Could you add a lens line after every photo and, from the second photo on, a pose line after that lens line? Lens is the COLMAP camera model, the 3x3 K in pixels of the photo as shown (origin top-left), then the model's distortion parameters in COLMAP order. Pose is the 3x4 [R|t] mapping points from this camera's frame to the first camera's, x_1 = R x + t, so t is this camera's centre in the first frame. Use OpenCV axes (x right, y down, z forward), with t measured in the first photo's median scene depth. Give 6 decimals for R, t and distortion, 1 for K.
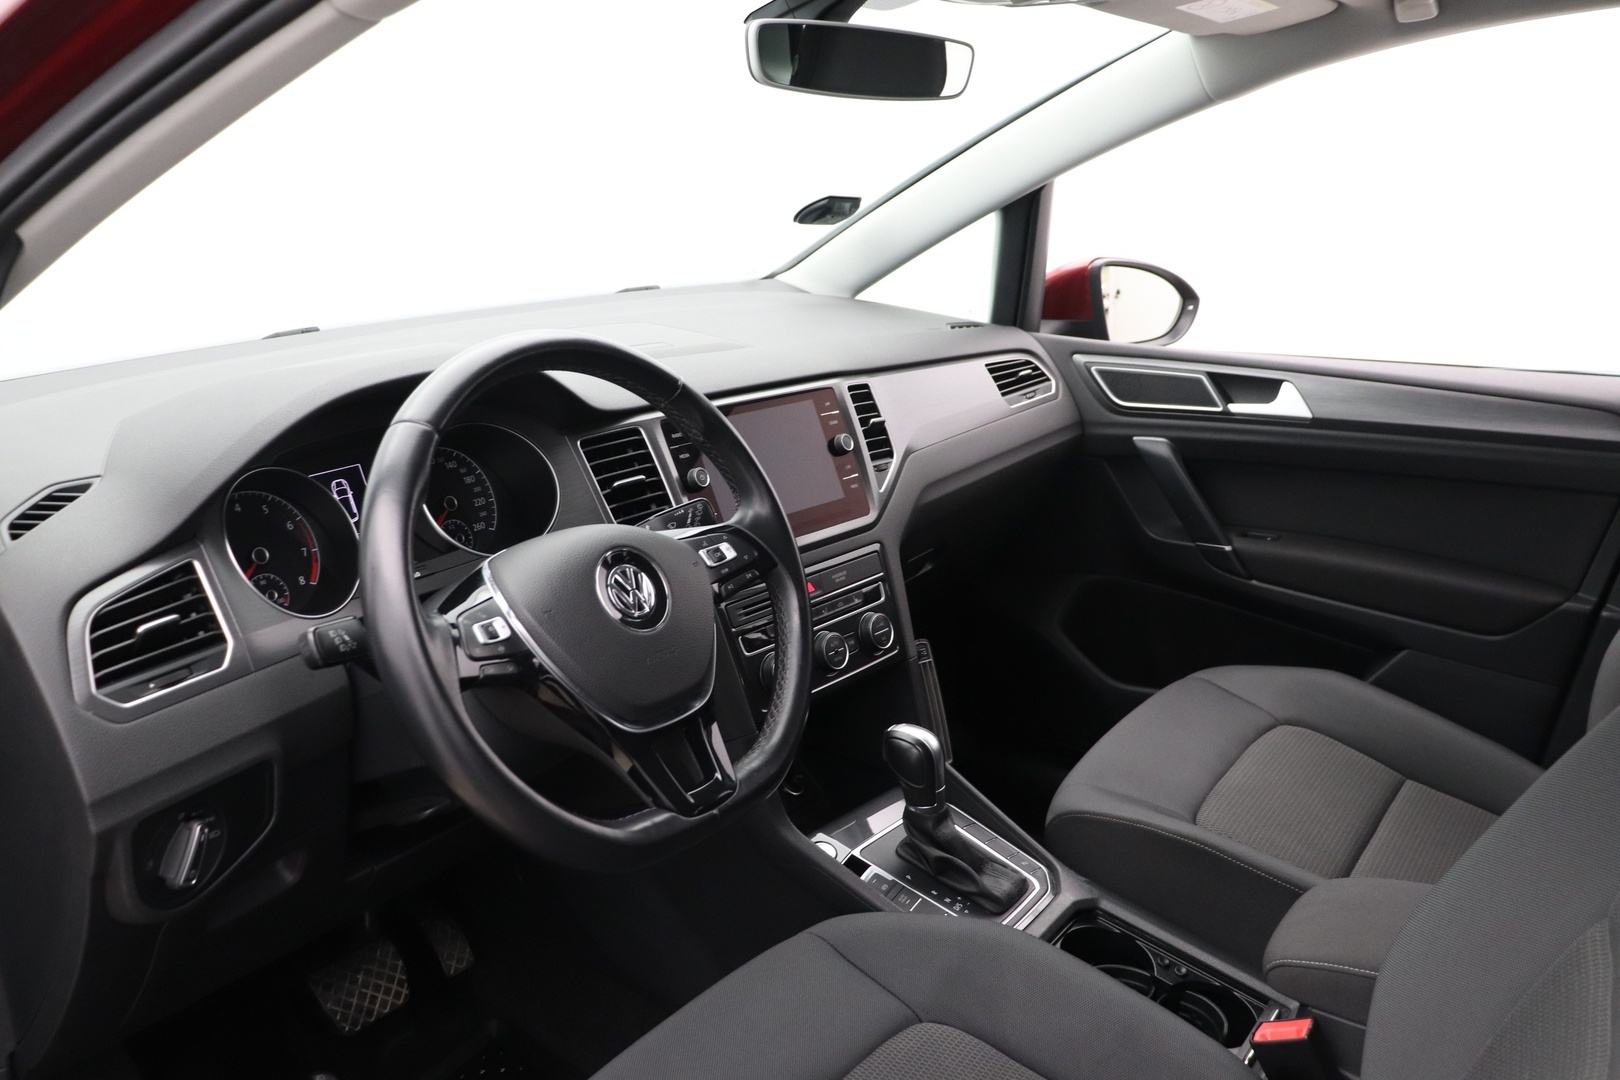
lens RADIAL K [[1359.2, 0, 818.2], [0, 1359.2, 550.5], [0, 0, 1]] dist [-0.160034, 0.138612]
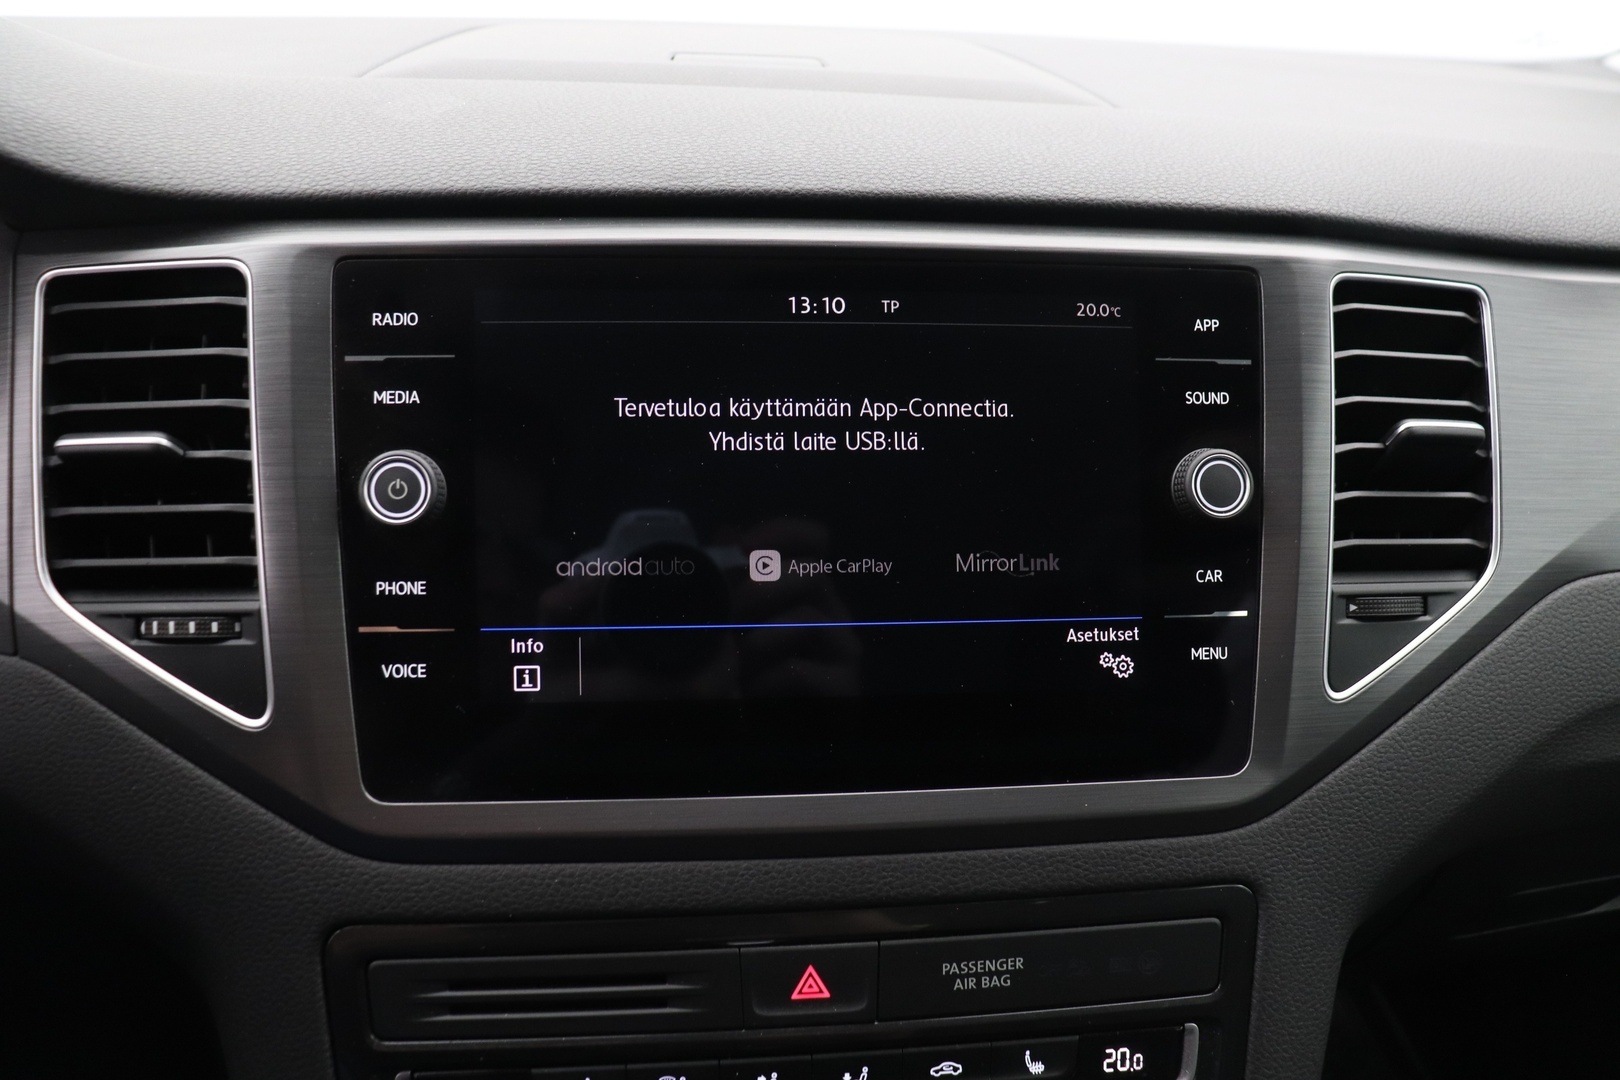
lens RADIAL K [[1359.2, 0, 813.2], [0, 1359.2, 535.9], [0, 0, 1]] dist [-0.160034, 0.138612]
pose [[0.732752, 0.283950, -0.618423, 0.100432], [-0.225074, 0.958764, 0.173535, -0.078175], [0.642197, 0.012033, 0.766445, 0.604812]]
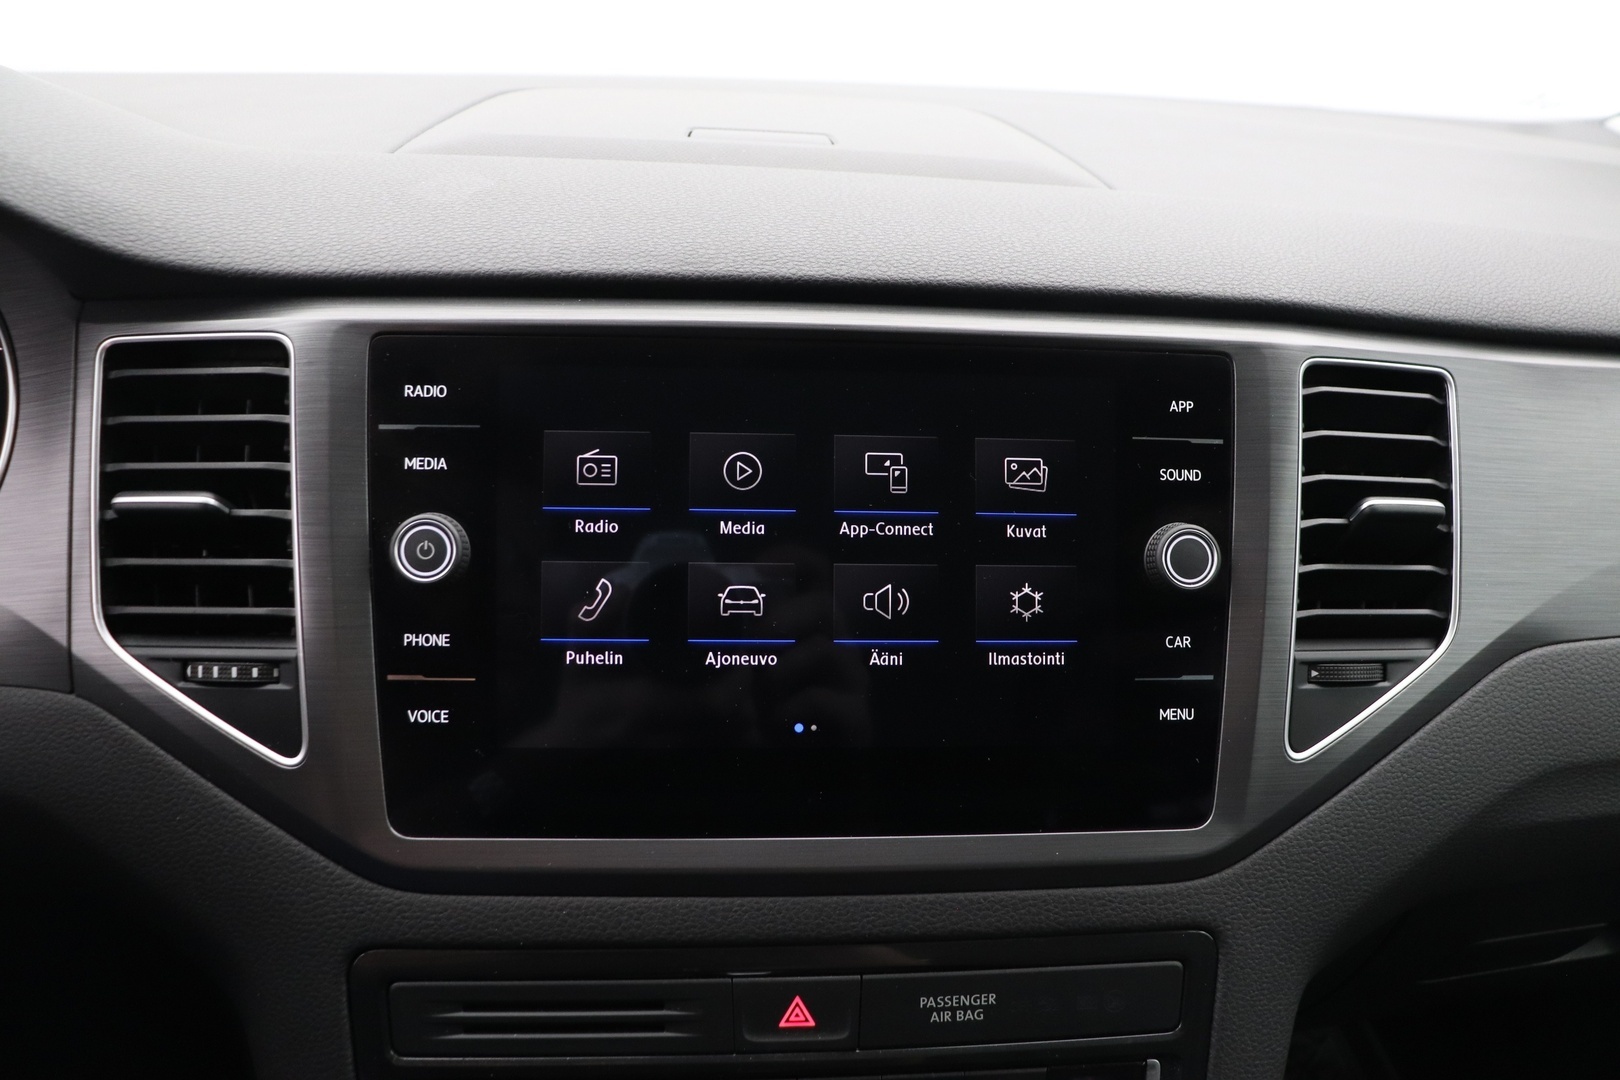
lens RADIAL K [[1359.2, 0, 806.7], [0, 1359.2, 555.0], [0, 0, 1]] dist [-0.160034, 0.138612]
pose [[0.716005, 0.297201, -0.631671, 0.110822], [-0.240949, 0.954455, 0.175952, -0.088049], [0.655195, 0.026218, 0.755005, 0.594871]]
